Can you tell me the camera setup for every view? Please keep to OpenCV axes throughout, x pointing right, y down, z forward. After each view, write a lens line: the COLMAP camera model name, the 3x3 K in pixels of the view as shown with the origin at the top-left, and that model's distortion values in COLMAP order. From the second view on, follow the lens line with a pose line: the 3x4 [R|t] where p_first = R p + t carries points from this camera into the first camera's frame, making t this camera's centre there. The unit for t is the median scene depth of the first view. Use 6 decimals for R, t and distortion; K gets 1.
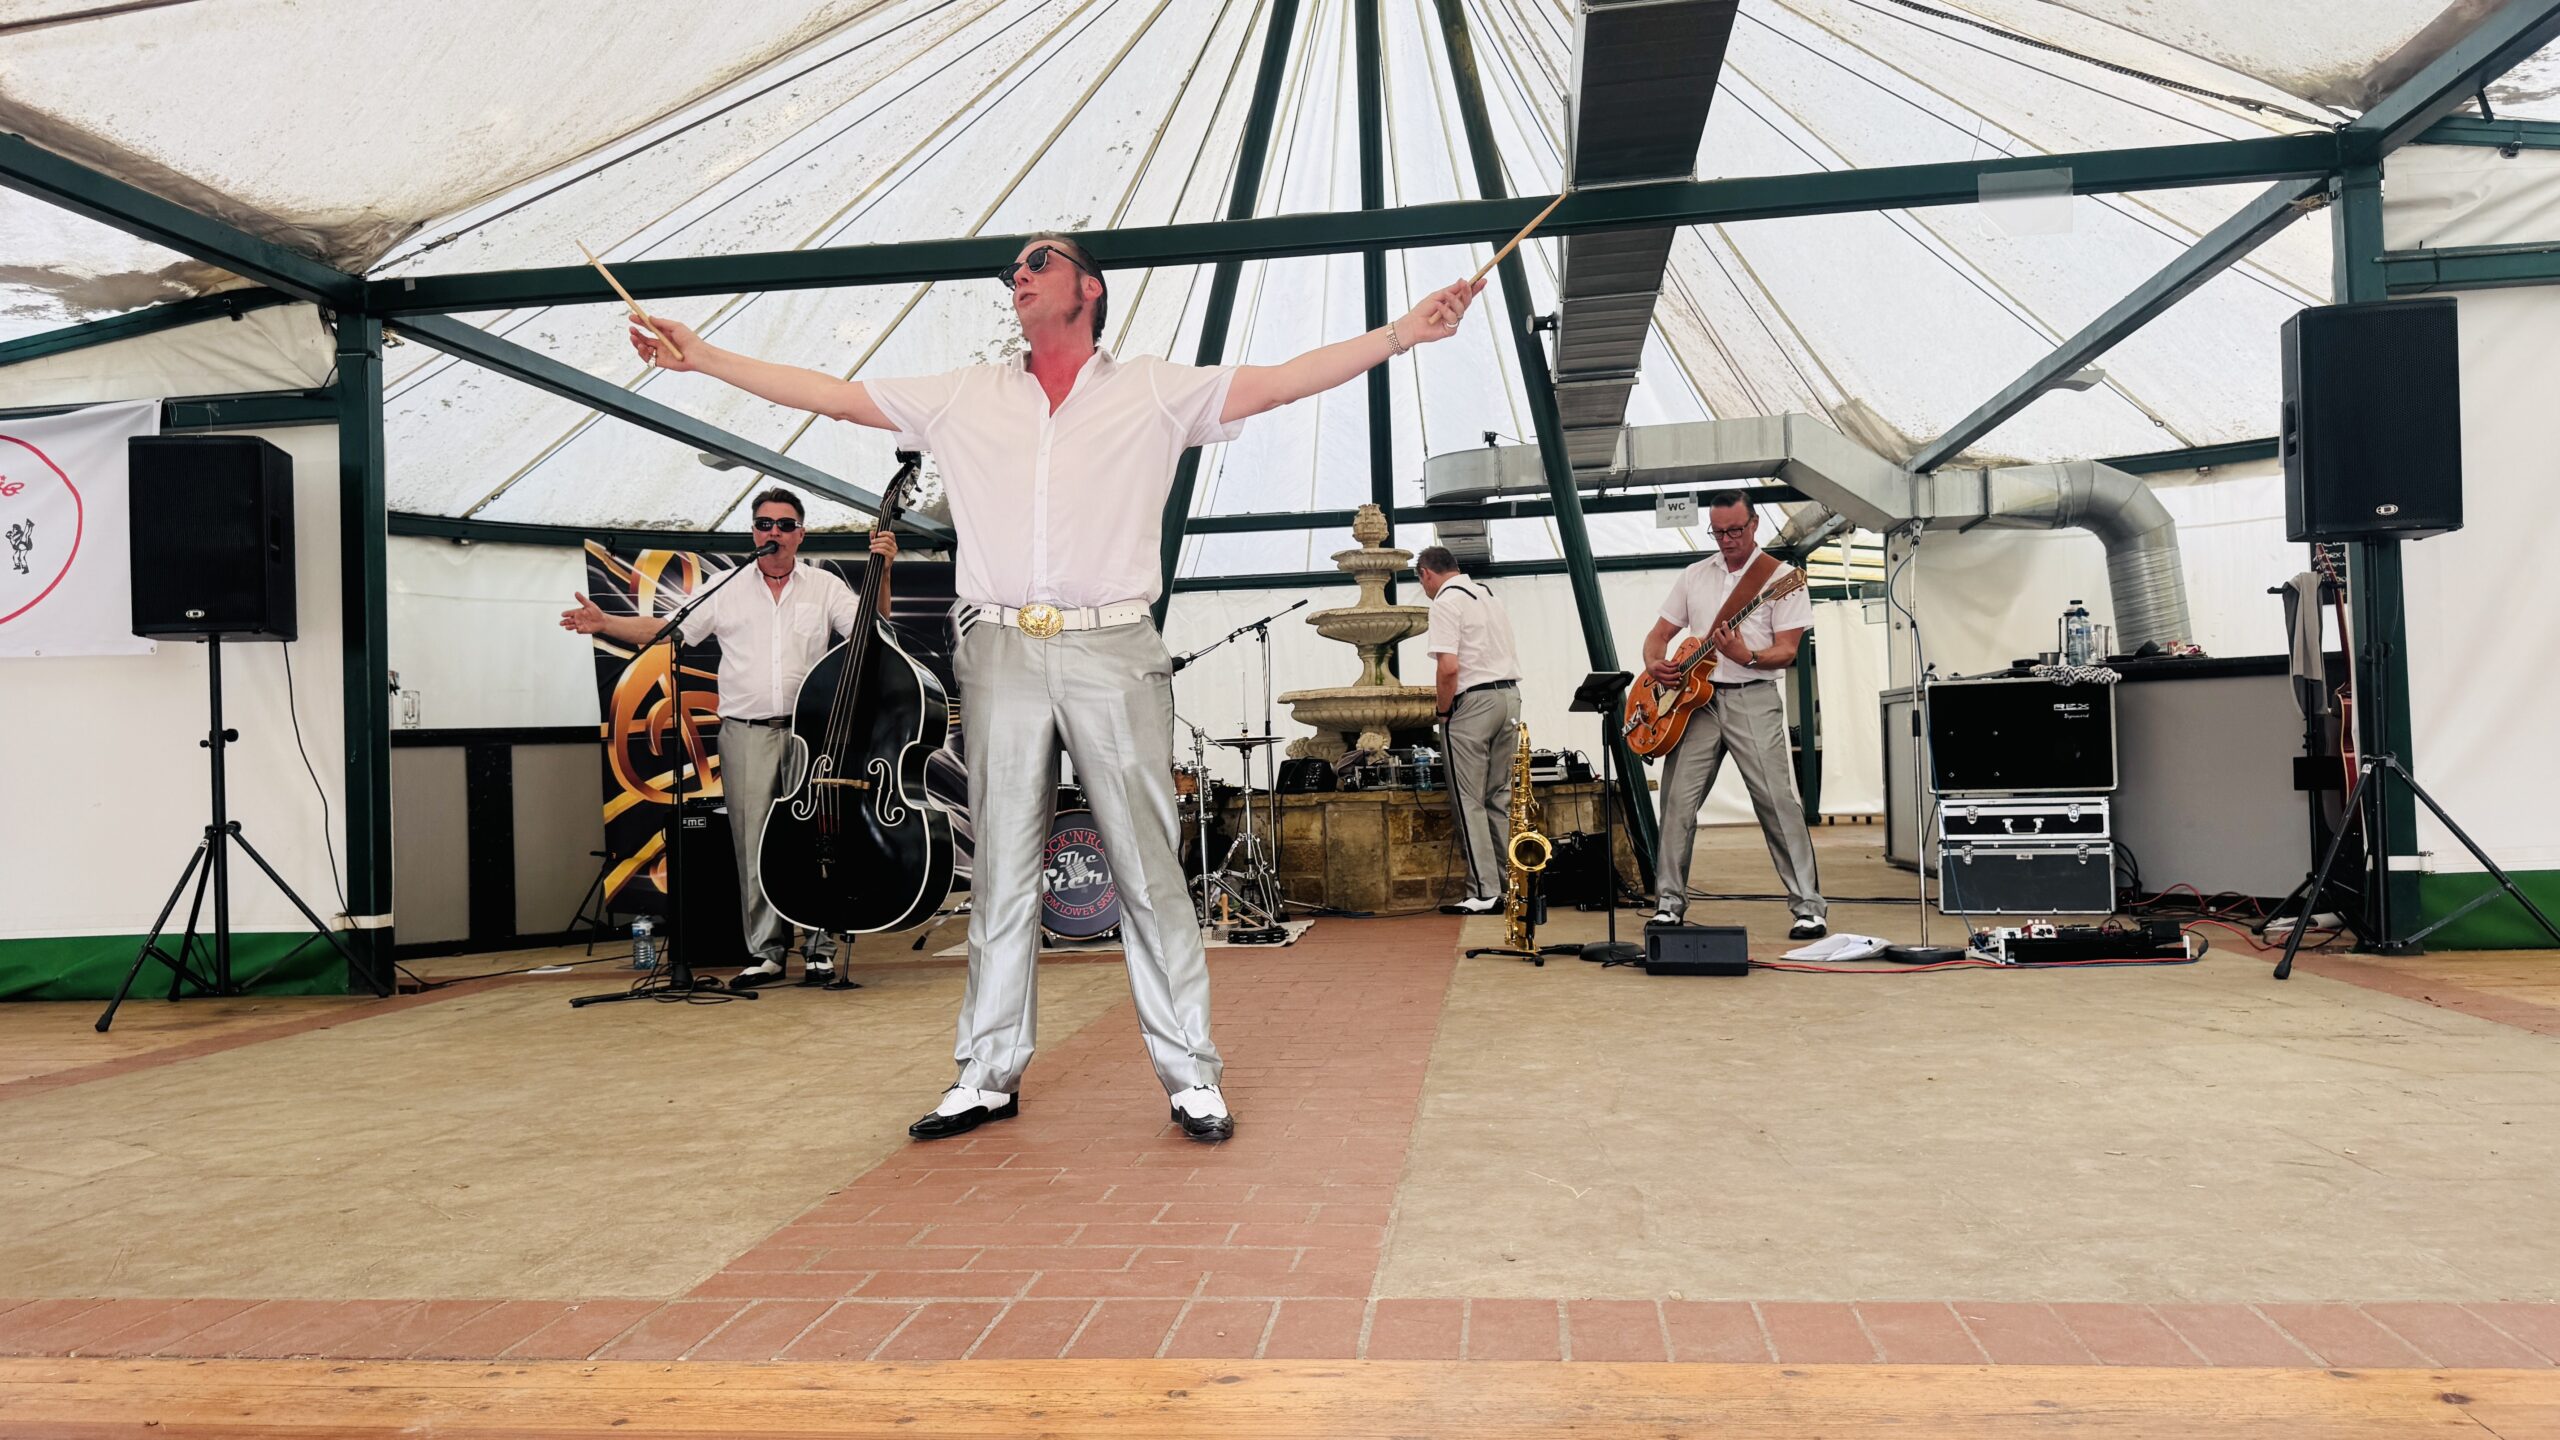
lens RADIAL K [[1811.3, 0, 1285.6], [0, 1811.3, 715.2], [0, 0, 1]] dist [0.050157, -0.074863]
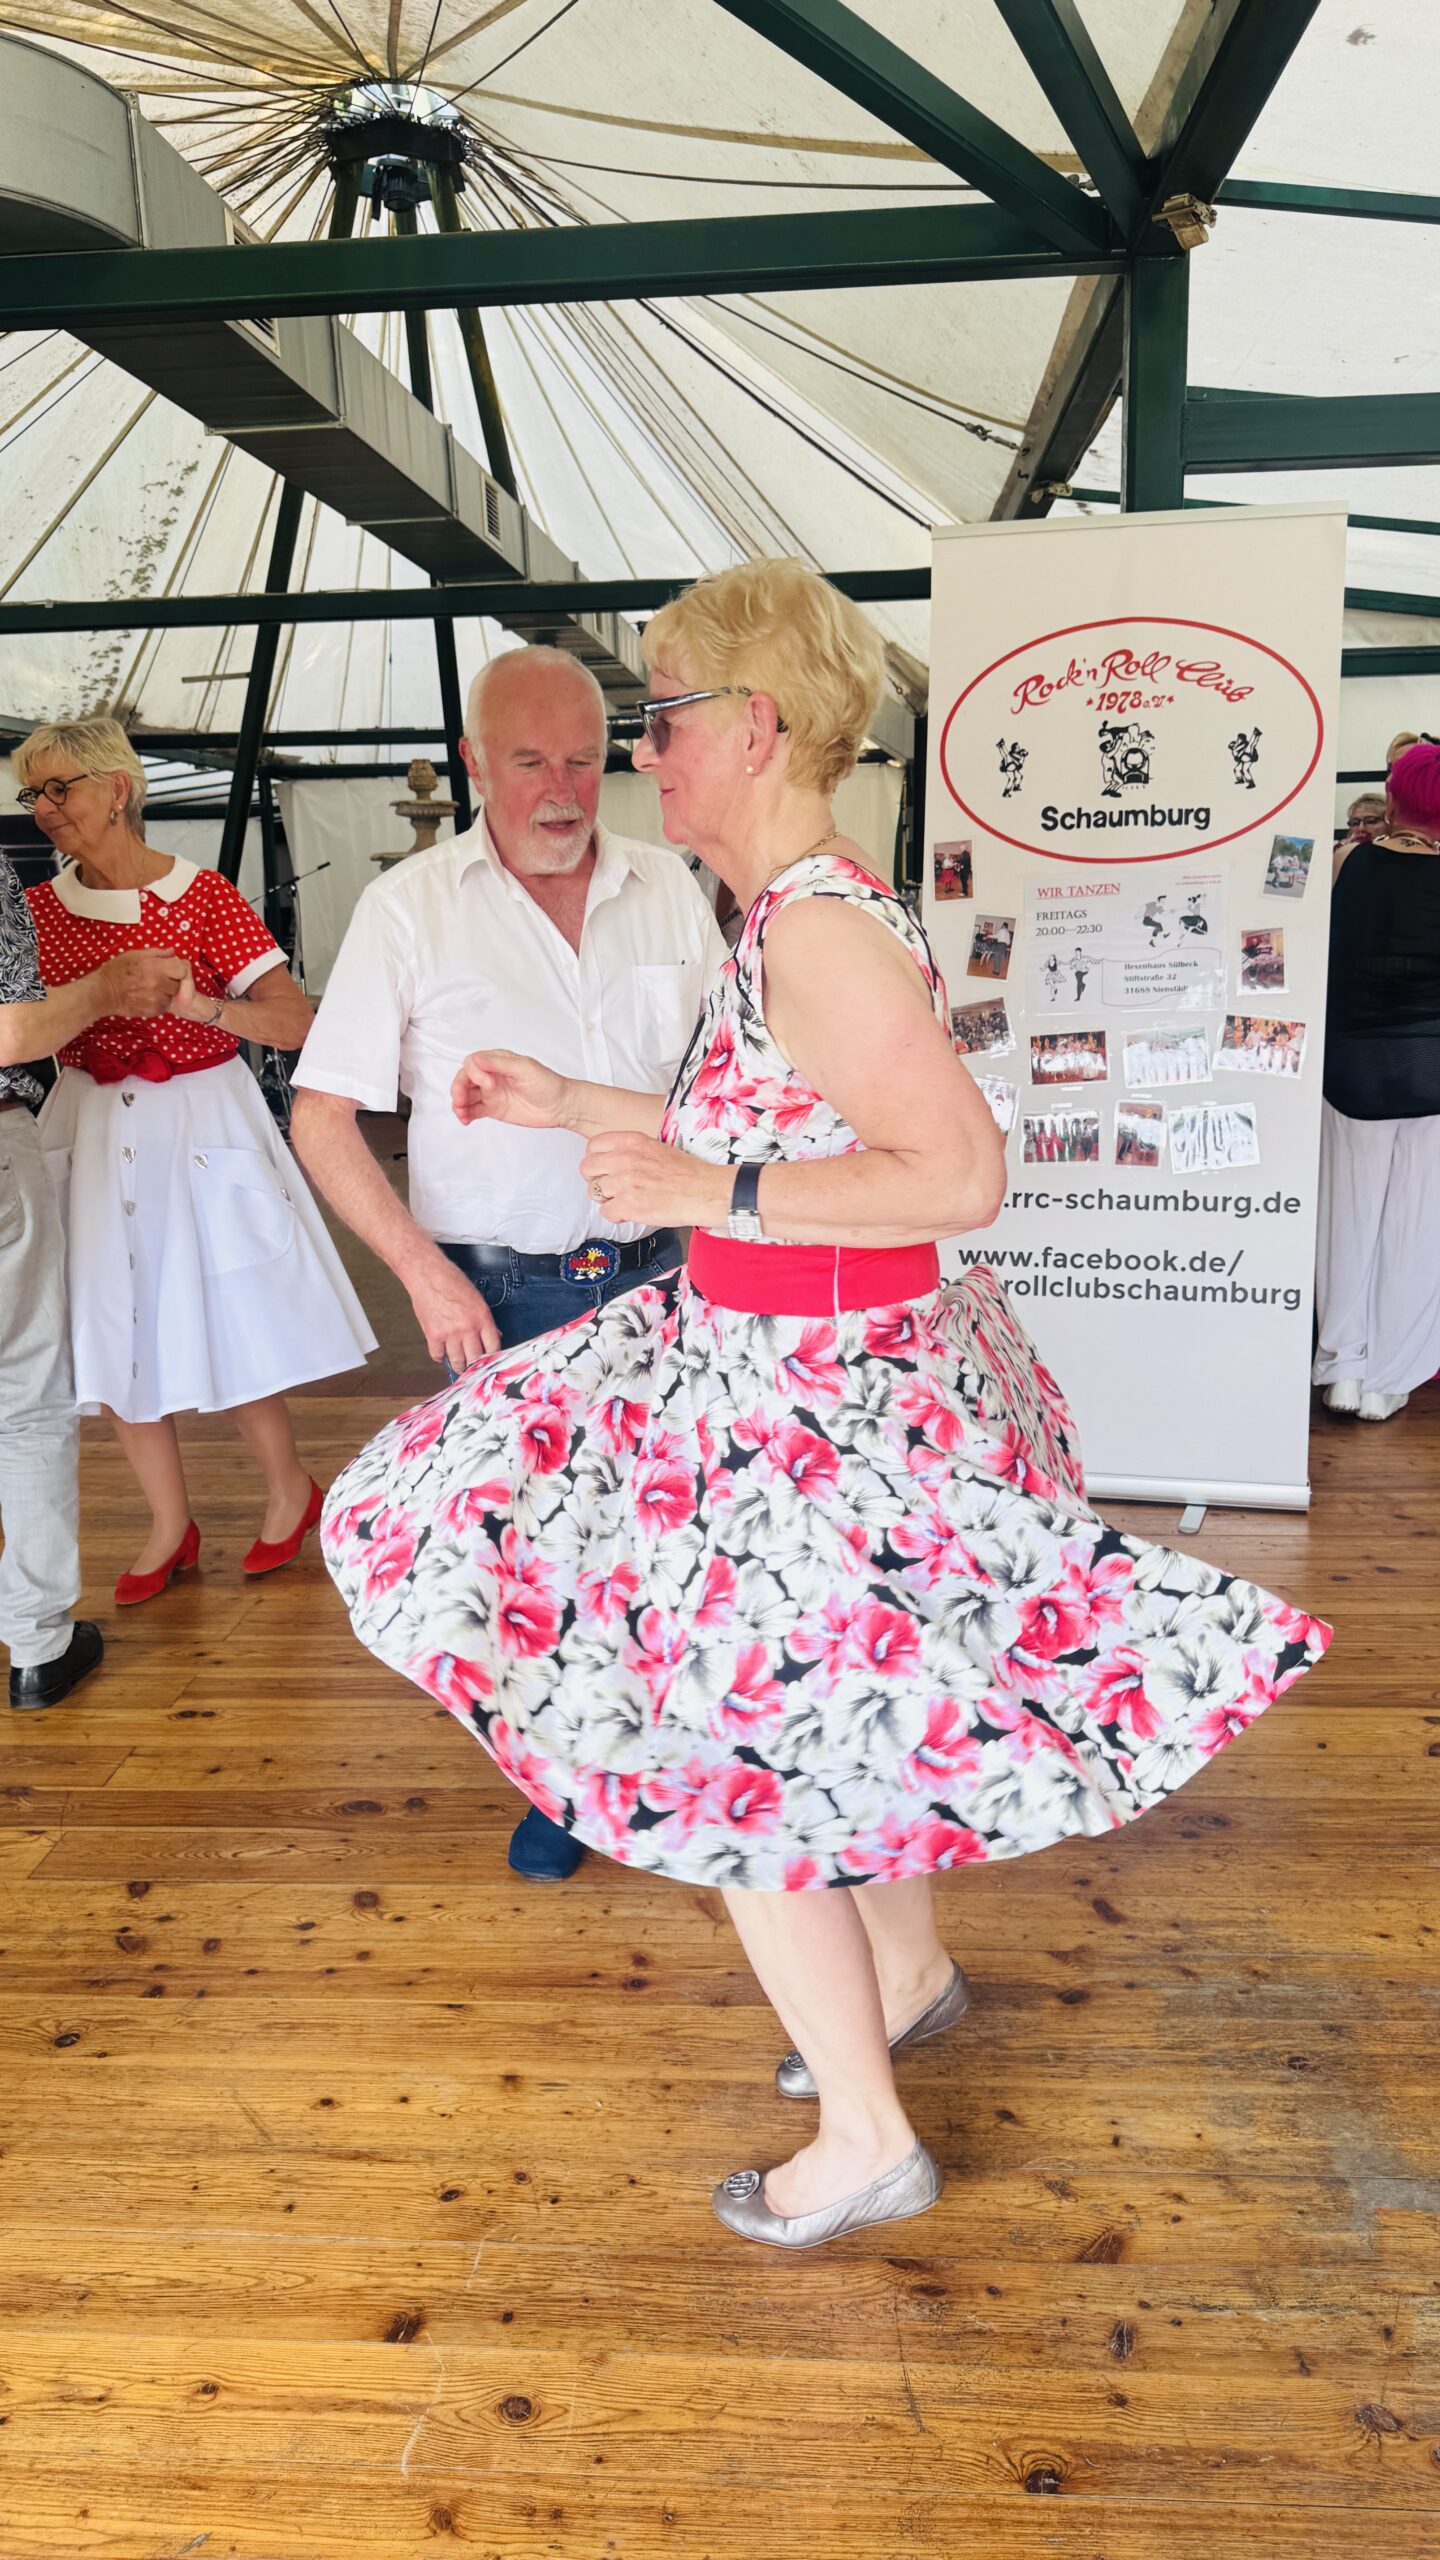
lens RADIAL K [[1811.3, 0, 708.9], [0, 1811.3, 1276.2], [0, 0, 1]] dist [0.050157, -0.074863]
pose [[0.998754, 0.001372, 0.049891, 0.261096], [-0.013209, 0.971245, 0.237716, -0.106000], [-0.048130, -0.238078, 0.970053, -0.381545]]
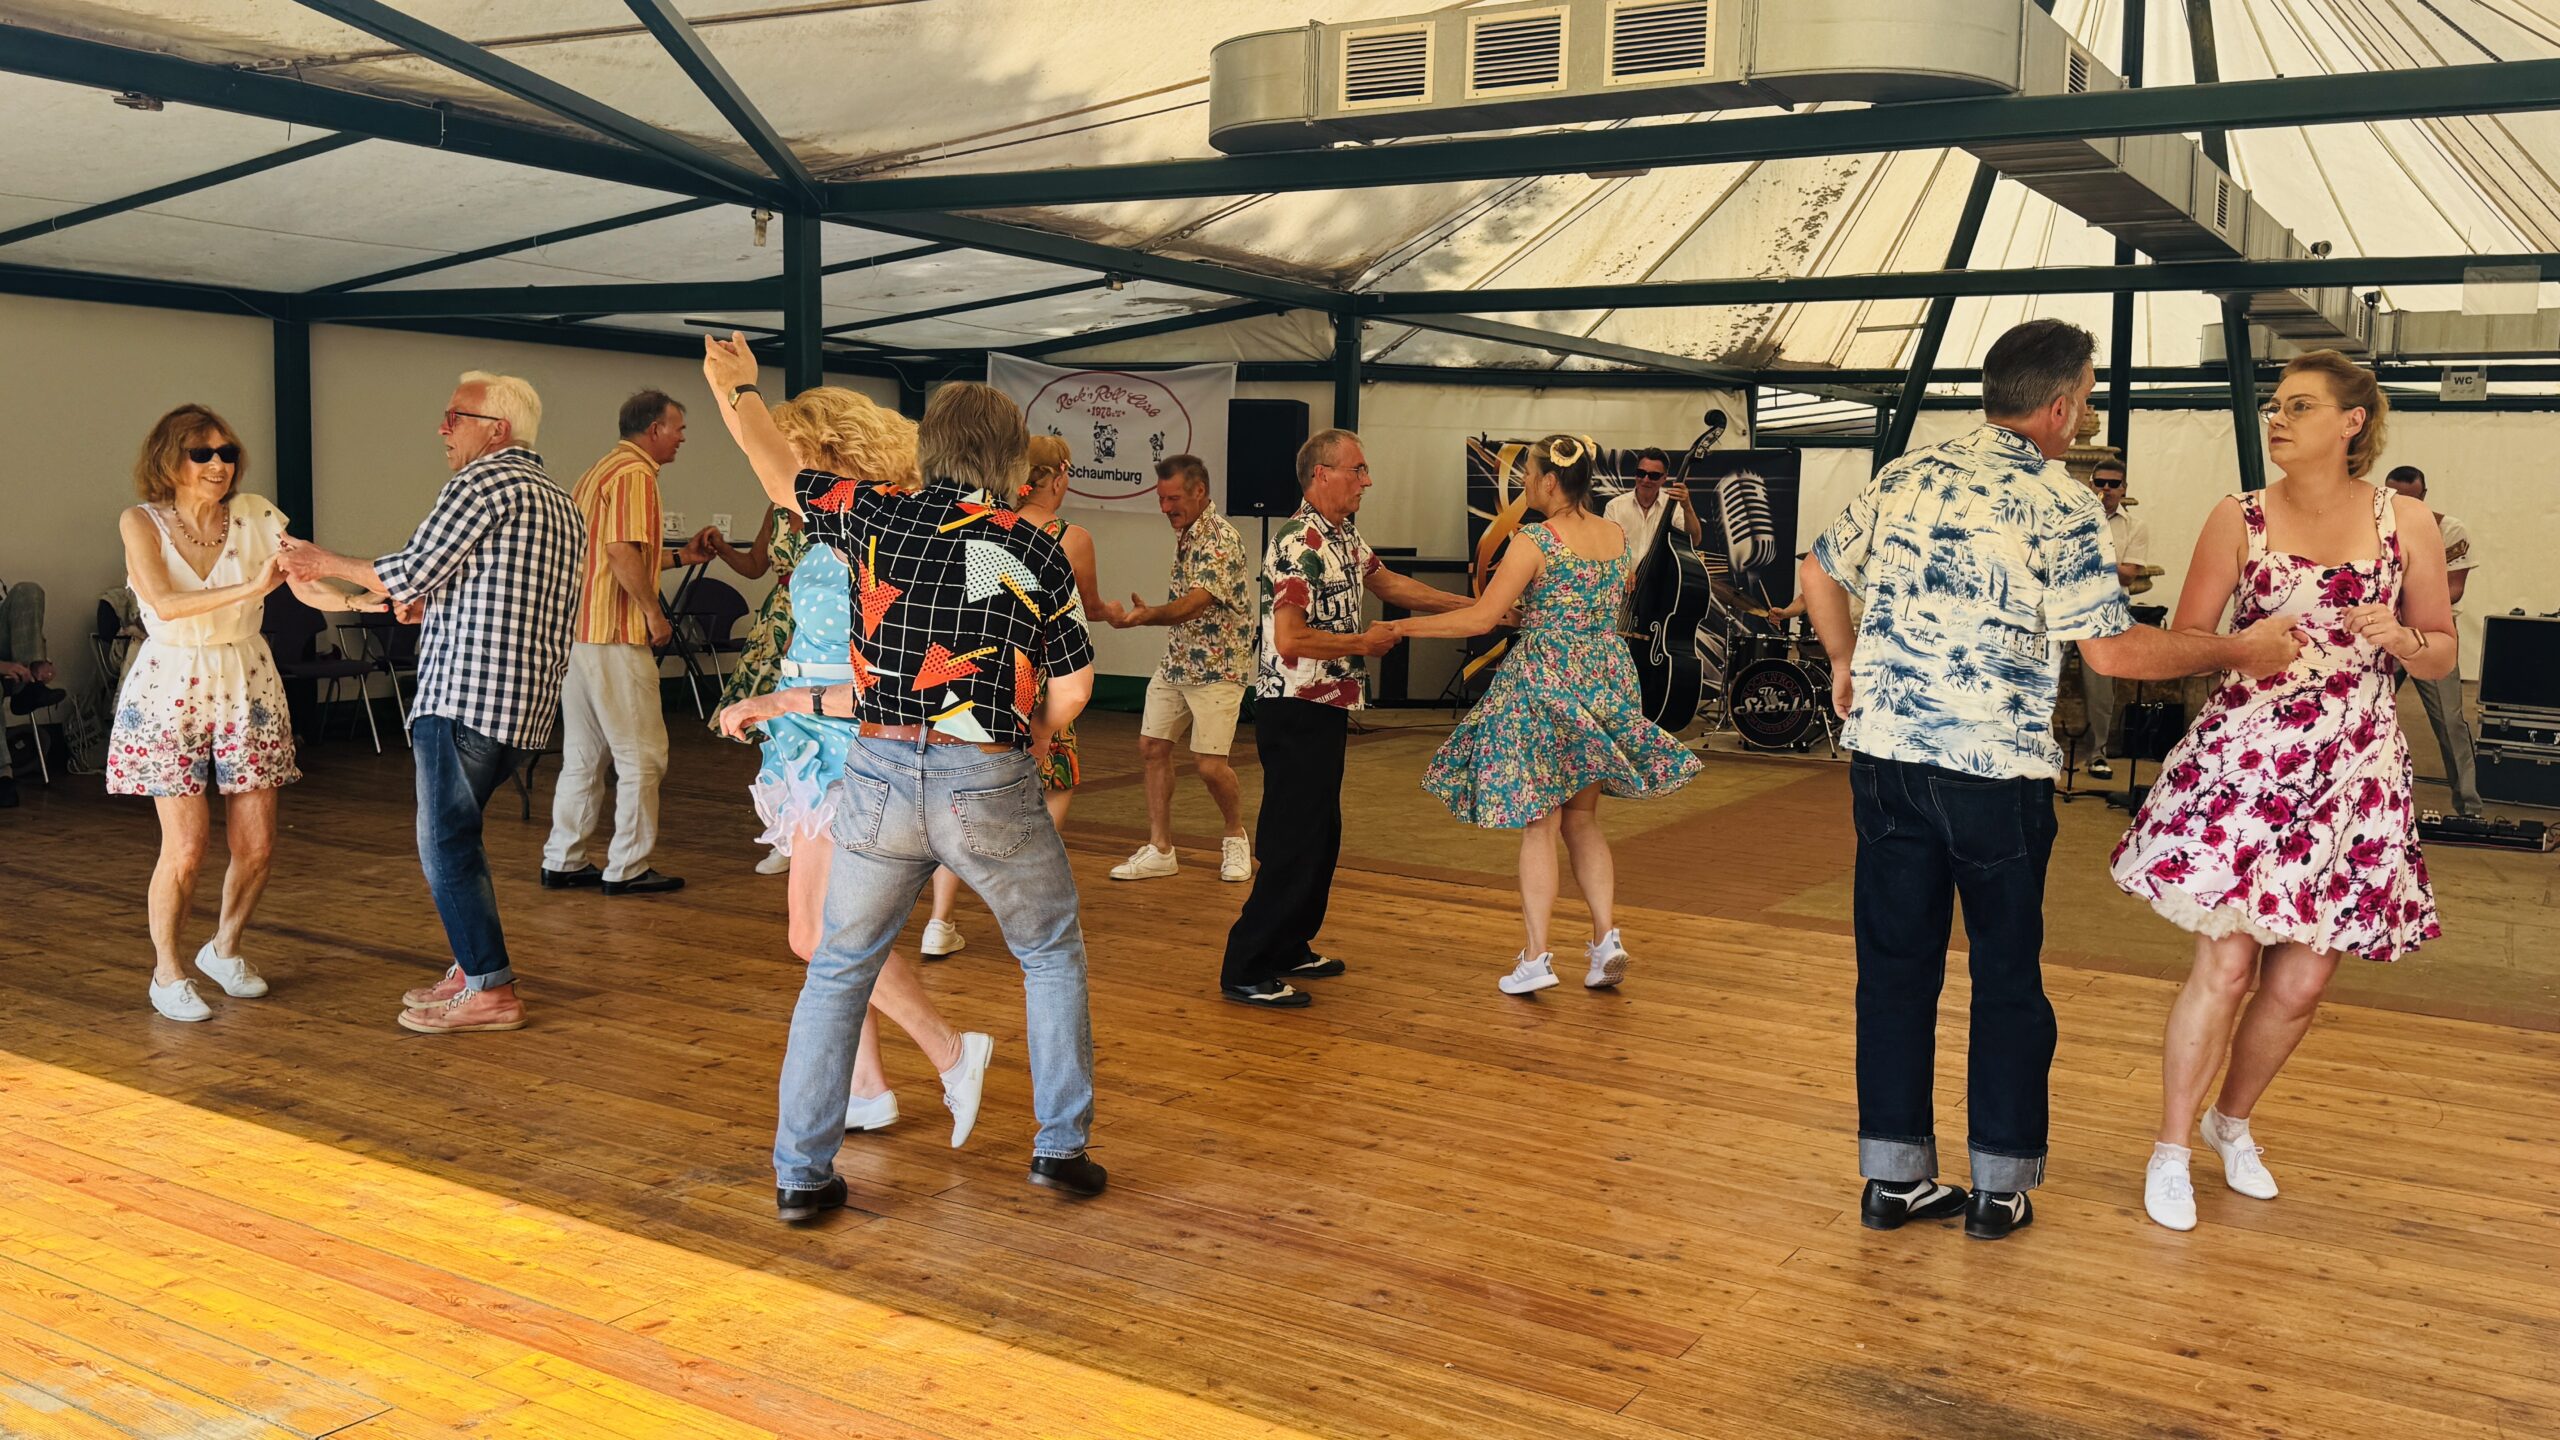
lens RADIAL K [[2133.7, 0, 1285.2], [0, 2133.7, 724.5], [0, 0, 1]] dist [0.073832, -0.109680]
pose [[0.911243, 0.104439, -0.398407, 0.223262], [-0.050191, 0.988265, 0.144267, -0.128438], [0.408799, -0.111466, 0.905792, -0.752276]]
